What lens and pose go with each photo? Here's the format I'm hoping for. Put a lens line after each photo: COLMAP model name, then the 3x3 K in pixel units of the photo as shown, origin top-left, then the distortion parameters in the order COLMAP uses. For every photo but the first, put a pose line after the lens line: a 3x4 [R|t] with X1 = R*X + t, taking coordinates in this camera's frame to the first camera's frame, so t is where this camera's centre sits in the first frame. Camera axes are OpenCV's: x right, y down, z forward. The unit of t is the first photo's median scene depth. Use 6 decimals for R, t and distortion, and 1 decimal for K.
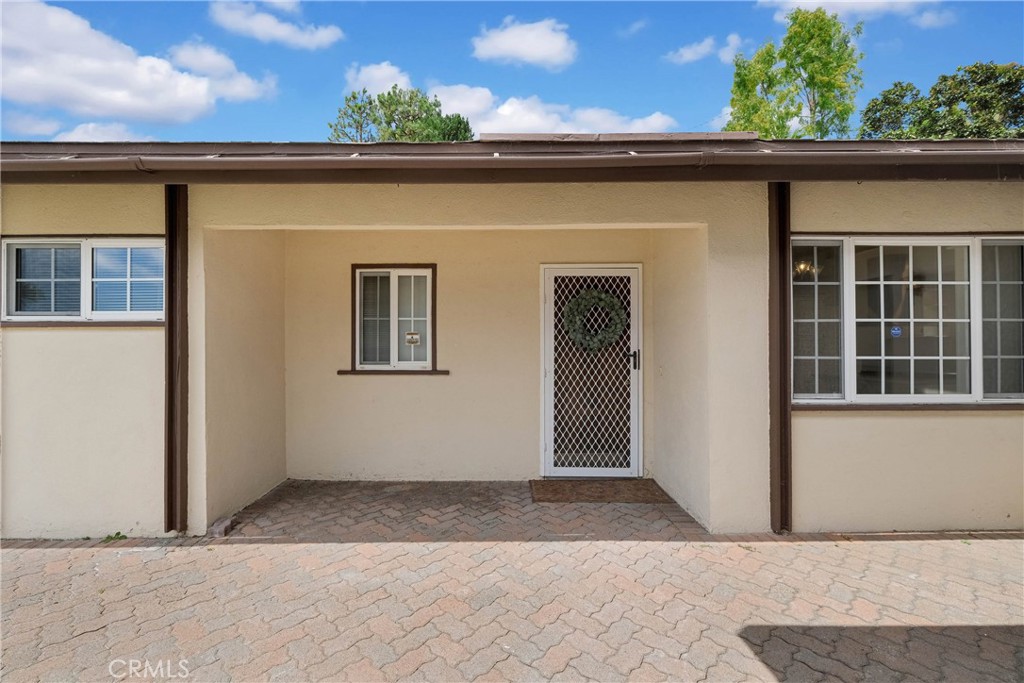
lens RADIAL K [[447.9, 0, 505.1], [0, 447.9, 345.5], [0, 0, 1]] dist [-0.000487, 0.000063]
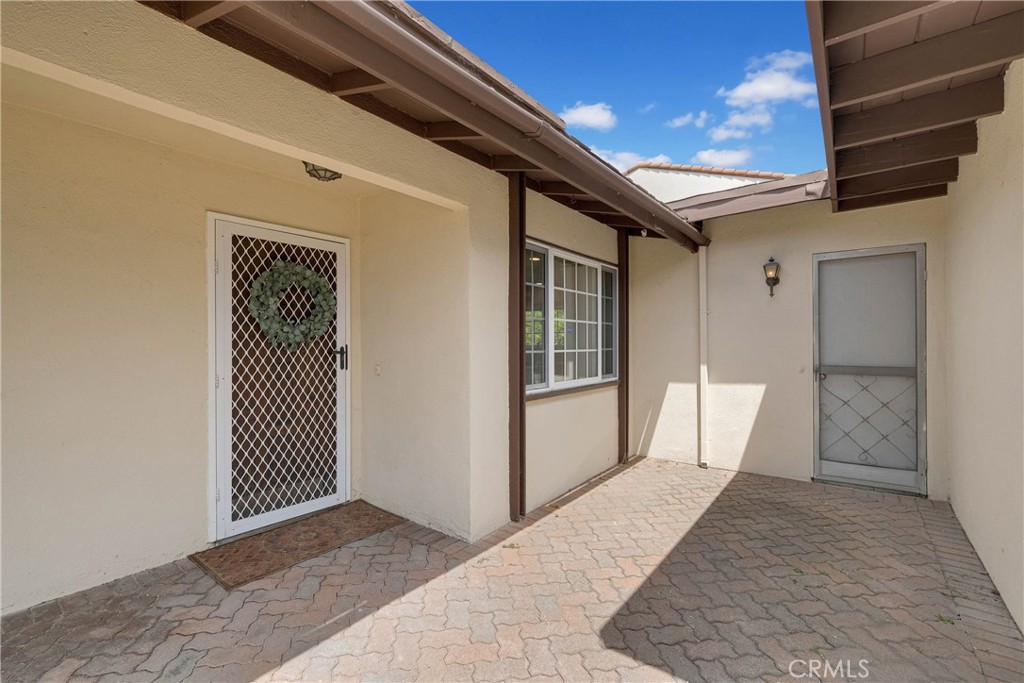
lens RADIAL K [[447.9, 0, 502.9], [0, 447.9, 344.8], [0, 0, 1]] dist [-0.000487, 0.000063]
pose [[0.619903, -0.002218, 0.784676, -0.180830], [-0.003833, 0.999976, 0.005854, 0.003485], [-0.784669, -0.006637, 0.619879, 0.306846]]
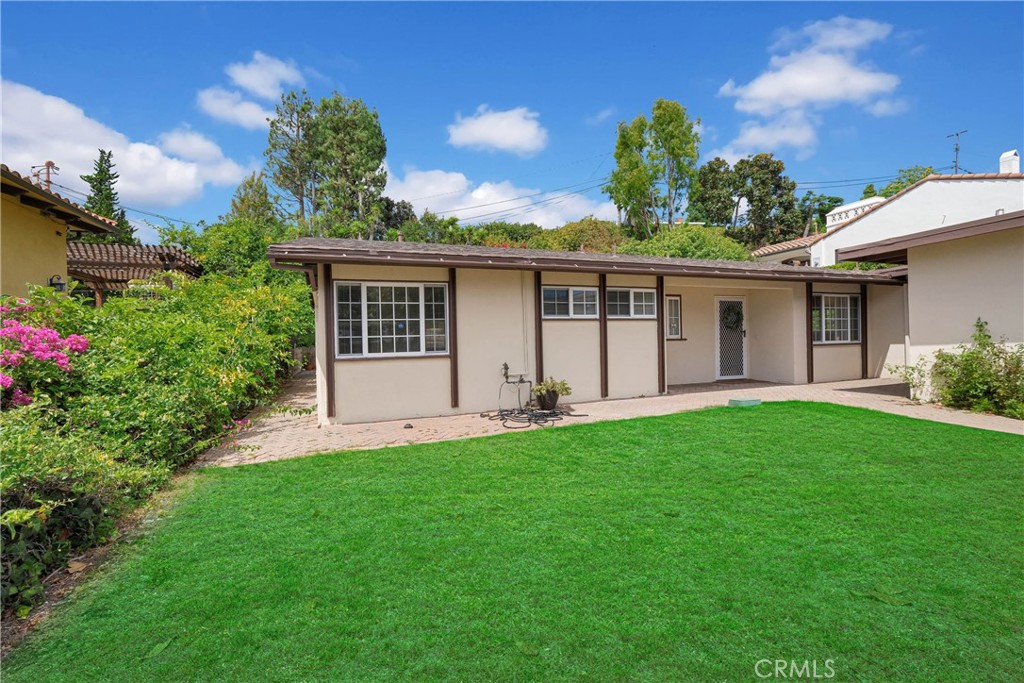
lens RADIAL K [[447.9, 0, 504.6], [0, 447.9, 343.2], [0, 0, 1]] dist [-0.000487, 0.000063]
pose [[0.937568, -0.017145, 0.347380, -2.130731], [0.015171, 0.999850, 0.008402, 0.049533], [-0.347471, -0.002607, 0.937687, -1.059644]]
